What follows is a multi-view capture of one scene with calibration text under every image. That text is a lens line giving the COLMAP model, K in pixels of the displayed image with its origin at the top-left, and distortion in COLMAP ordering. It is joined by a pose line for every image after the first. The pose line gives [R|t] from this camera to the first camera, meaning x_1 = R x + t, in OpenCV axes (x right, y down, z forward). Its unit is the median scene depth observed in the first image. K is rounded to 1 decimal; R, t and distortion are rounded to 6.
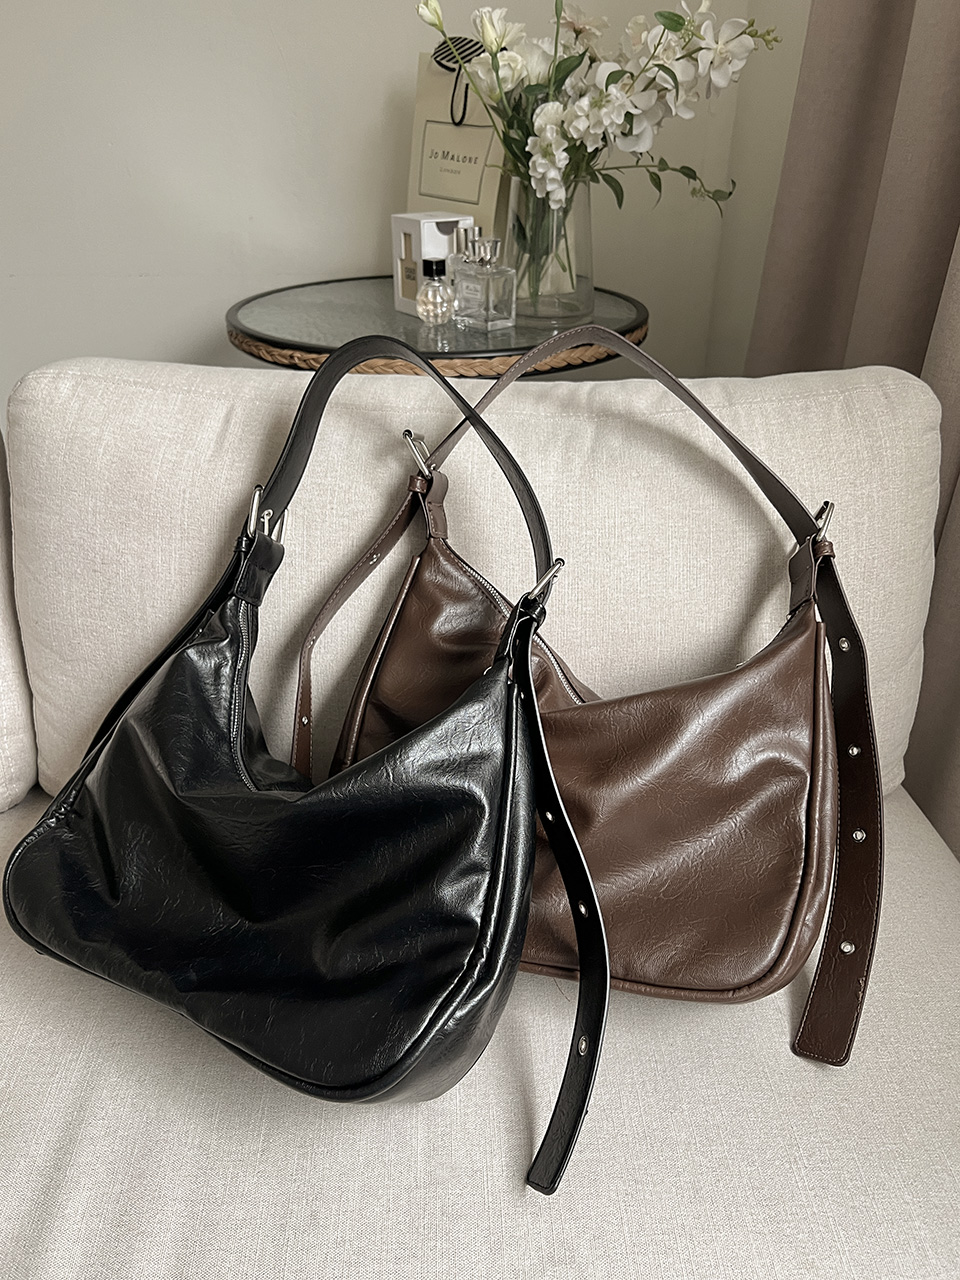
lens RADIAL K [[997.6, 0, 473.2], [0, 997.6, 621.7], [0, 0, 1]] dist [0.030686, -0.049462]
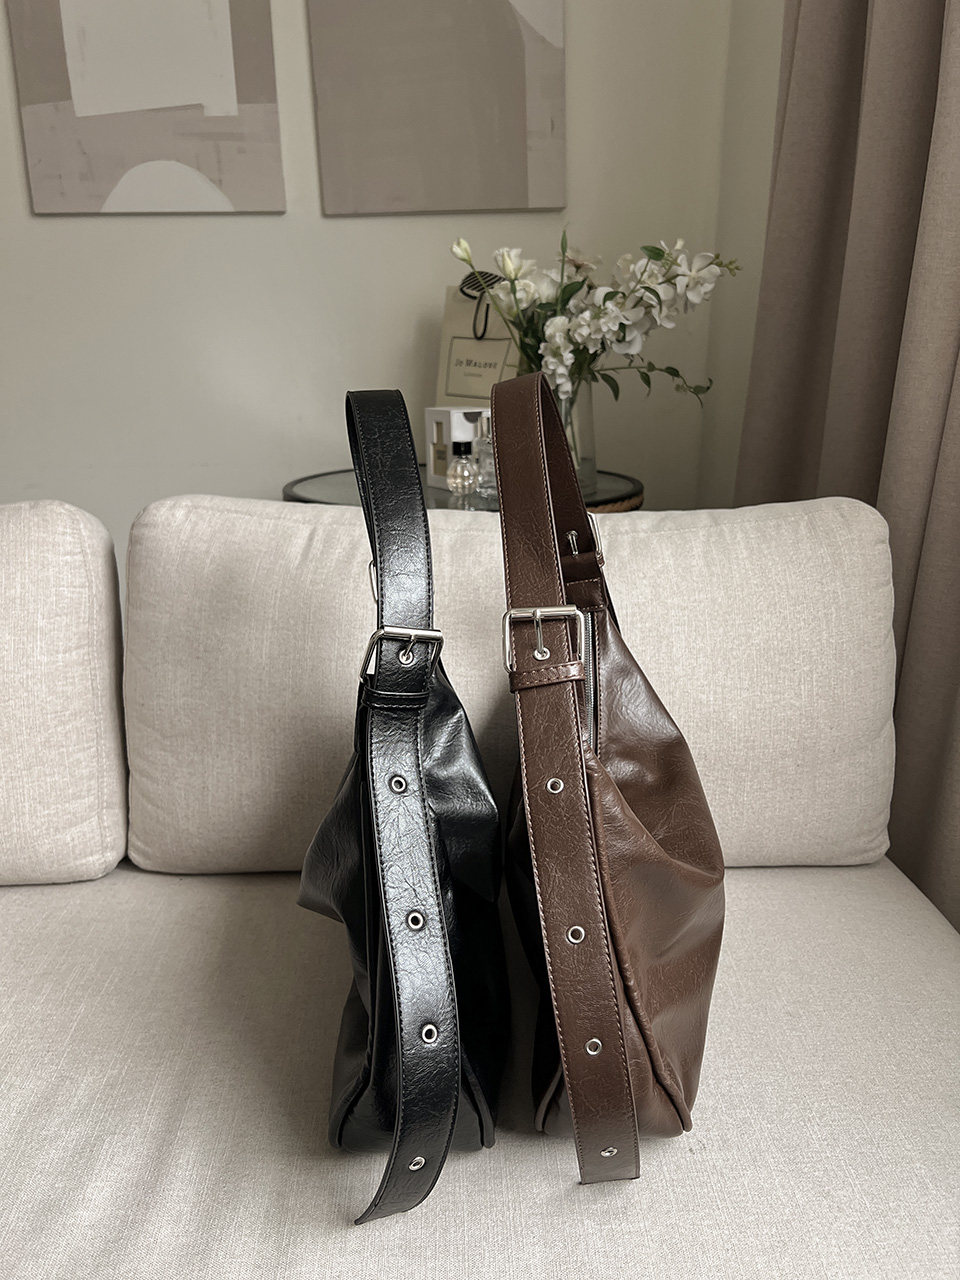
lens RADIAL K [[997.6, 0, 472.1], [0, 997.6, 623.3], [0, 0, 1]] dist [0.030686, -0.049462]
pose [[0.999978, -0.006623, -0.000260, -0.032154], [0.006419, 0.977415, -0.211230, 0.114098], [0.001653, 0.211224, 0.977436, -0.128367]]
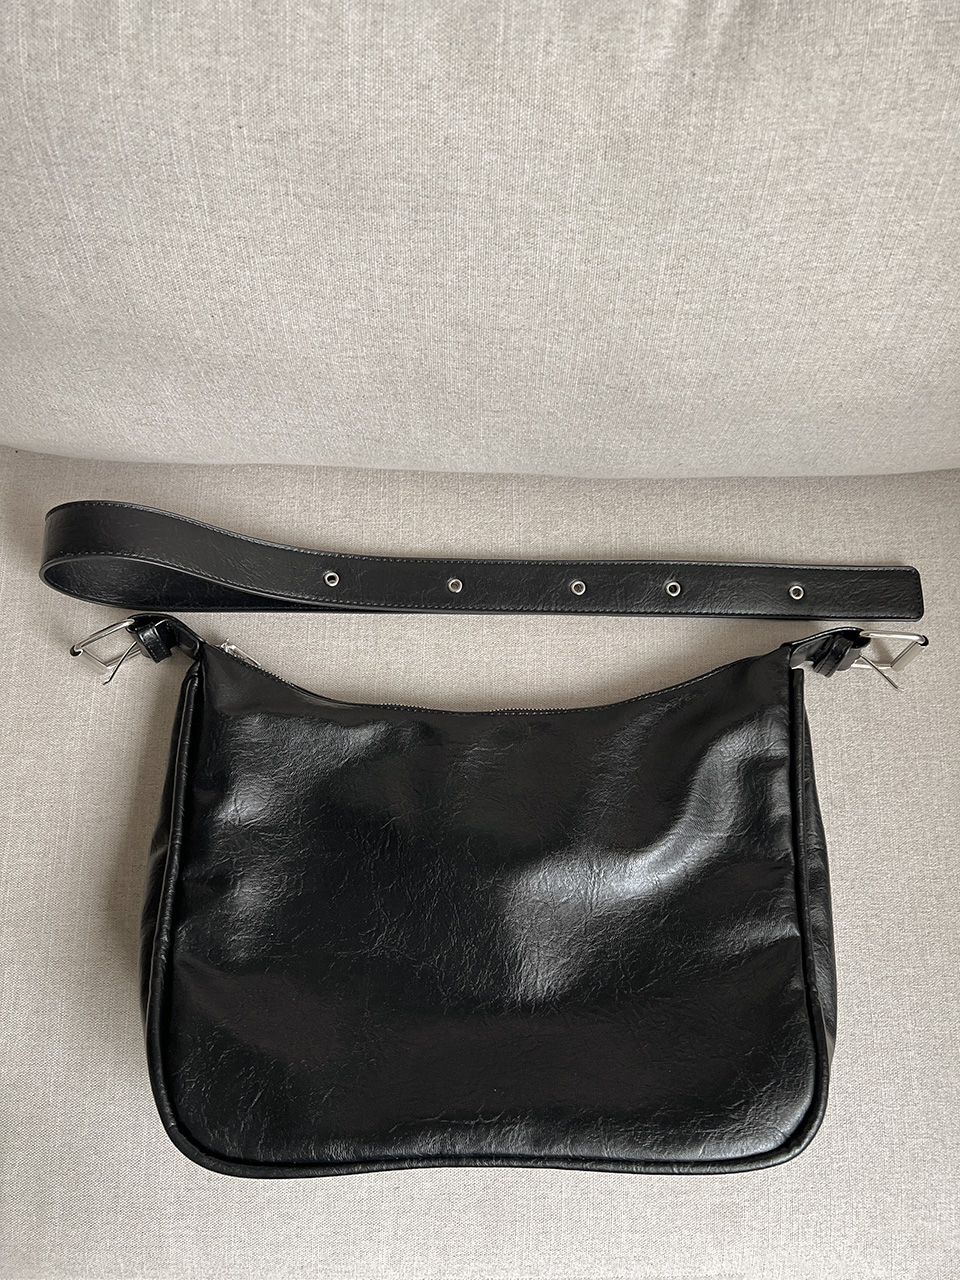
lens RADIAL K [[997.6, 0, 470.7], [0, 997.6, 671.0], [0, 0, 1]] dist [0.030686, -0.049462]
pose [[0.999646, 0.020968, -0.016370, -0.002665], [-0.001522, 0.659456, 0.751741, -0.216325], [0.026558, -0.751450, 0.659255, 0.292065]]
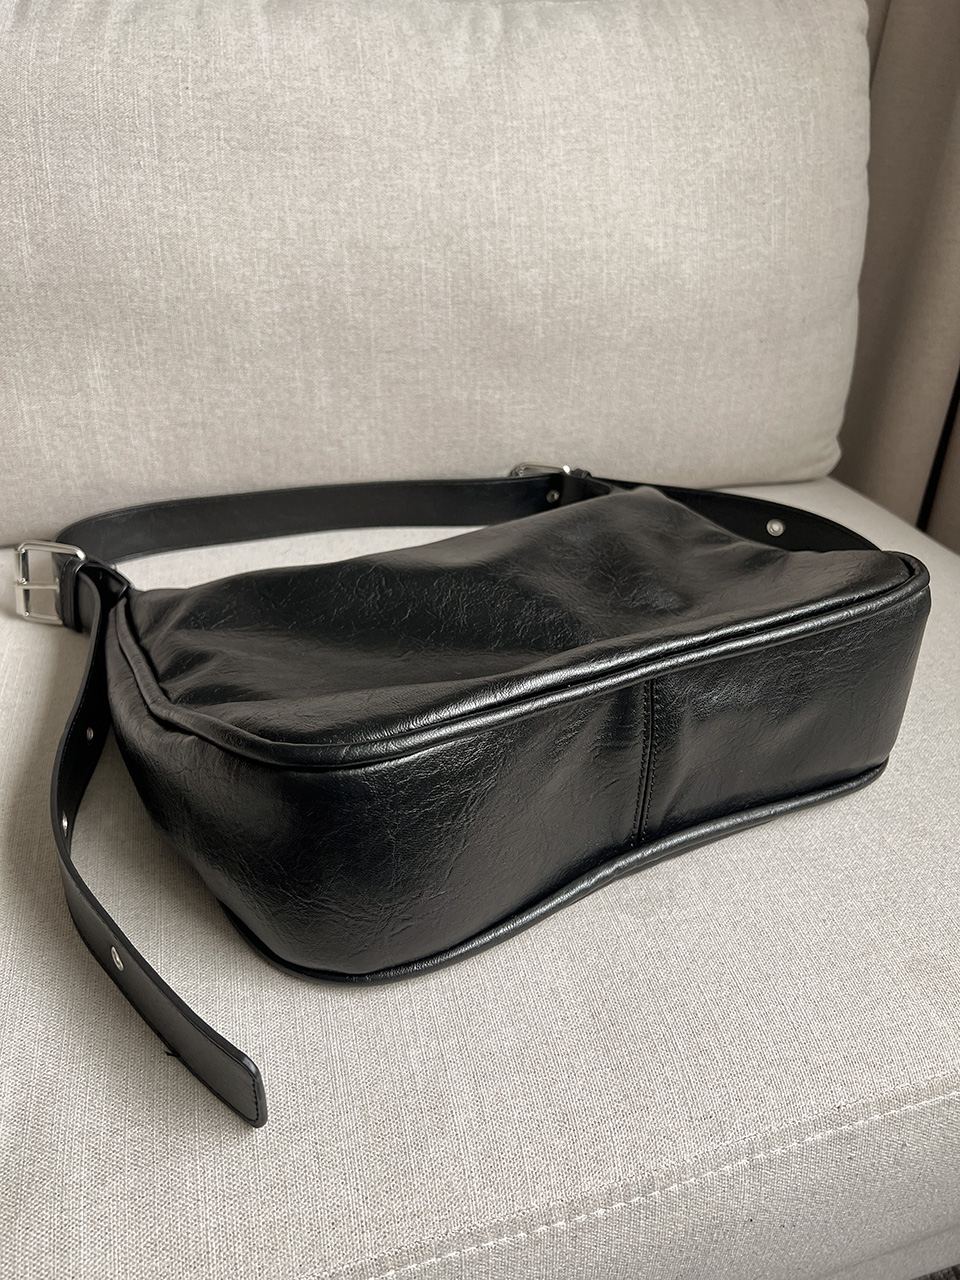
lens RADIAL K [[997.6, 0, 482.2], [0, 997.6, 641.6], [0, 0, 1]] dist [0.030686, -0.049462]
pose [[0.968456, -0.106121, 0.225459, -0.094202], [0.094591, 0.993623, 0.061375, 0.187697], [-0.230535, -0.038113, 0.972317, 0.128278]]
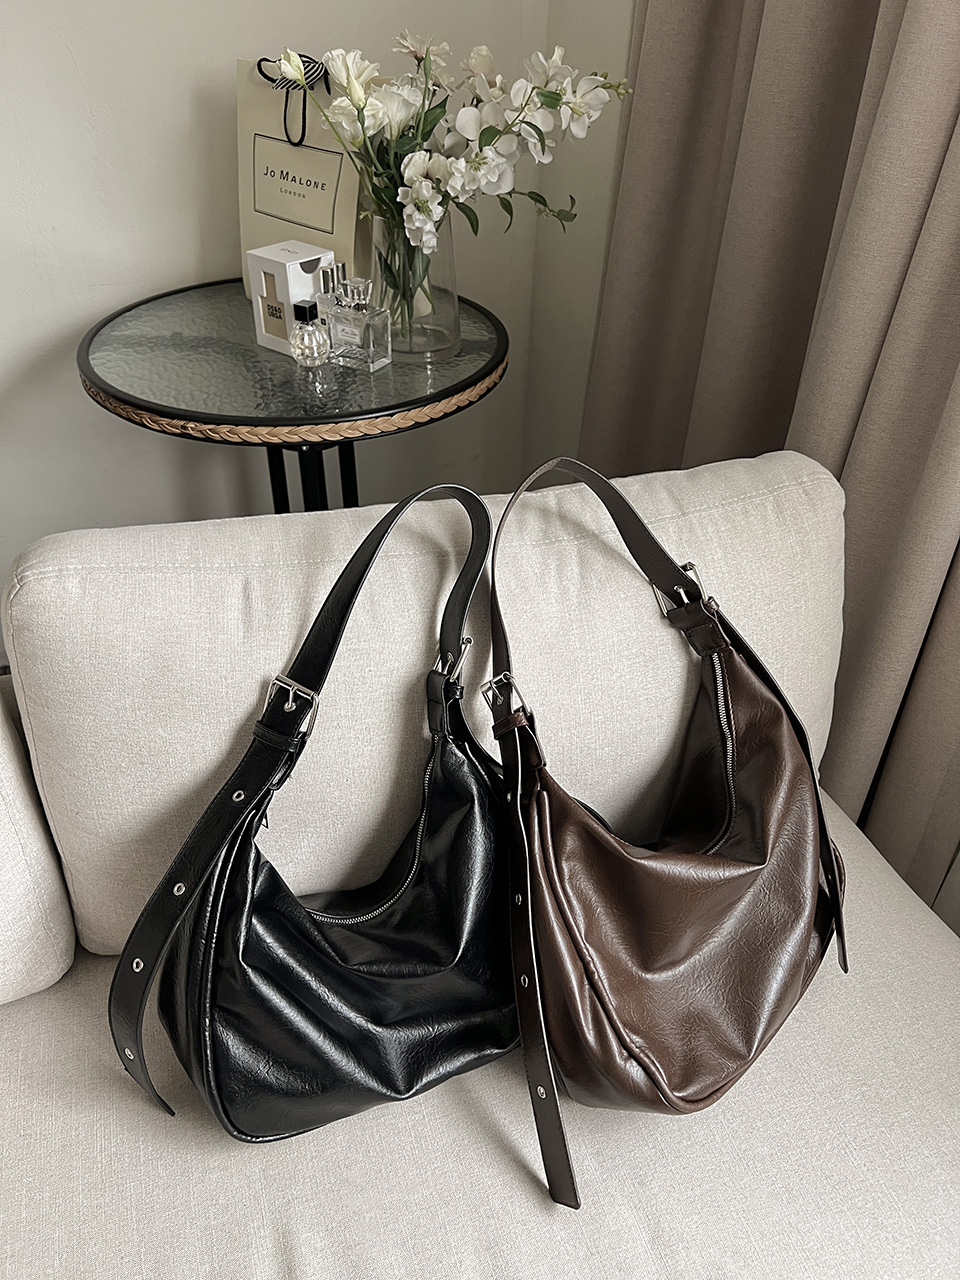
lens RADIAL K [[997.6, 0, 474.1], [0, 997.6, 622.9], [0, 0, 1]] dist [0.030686, -0.049462]
pose [[0.957885, -0.155541, 0.241377, -0.191226], [0.119423, 0.980234, 0.157733, -0.215202], [-0.261139, -0.122264, 0.957527, -0.035849]]
